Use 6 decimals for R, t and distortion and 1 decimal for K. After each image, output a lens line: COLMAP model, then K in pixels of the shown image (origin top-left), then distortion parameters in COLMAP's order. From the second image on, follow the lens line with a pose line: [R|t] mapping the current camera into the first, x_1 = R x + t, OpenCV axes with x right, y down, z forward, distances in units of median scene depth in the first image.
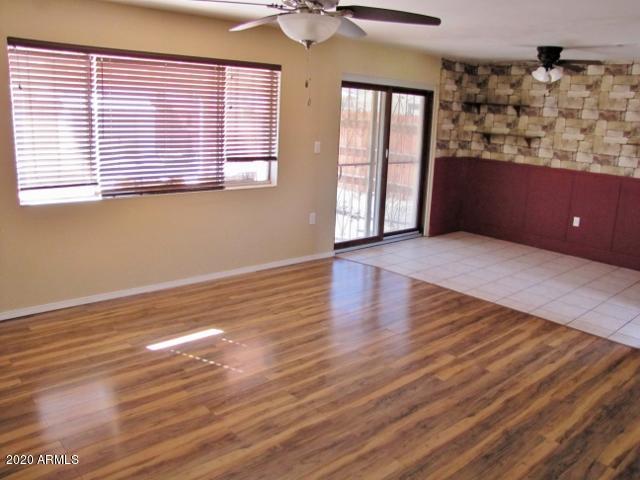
lens RADIAL K [[537.7, 0, 333.1], [0, 537.7, 237.9], [0, 0, 1]] dist [-0.200445, 0.167205]
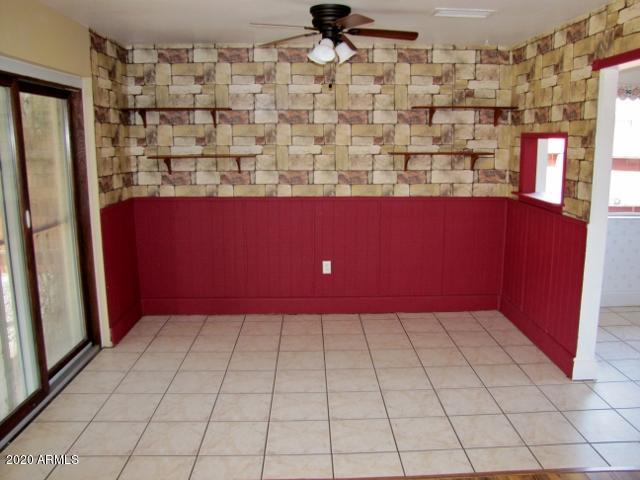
lens RADIAL K [[537.7, 0, 333.1], [0, 537.7, 237.9], [0, 0, 1]] dist [-0.200445, 0.167205]
pose [[0.638831, -0.179692, 0.748068, -0.067139], [0.200187, 0.977672, 0.063890, -0.109641], [-0.742846, 0.108938, 0.660540, 0.472069]]
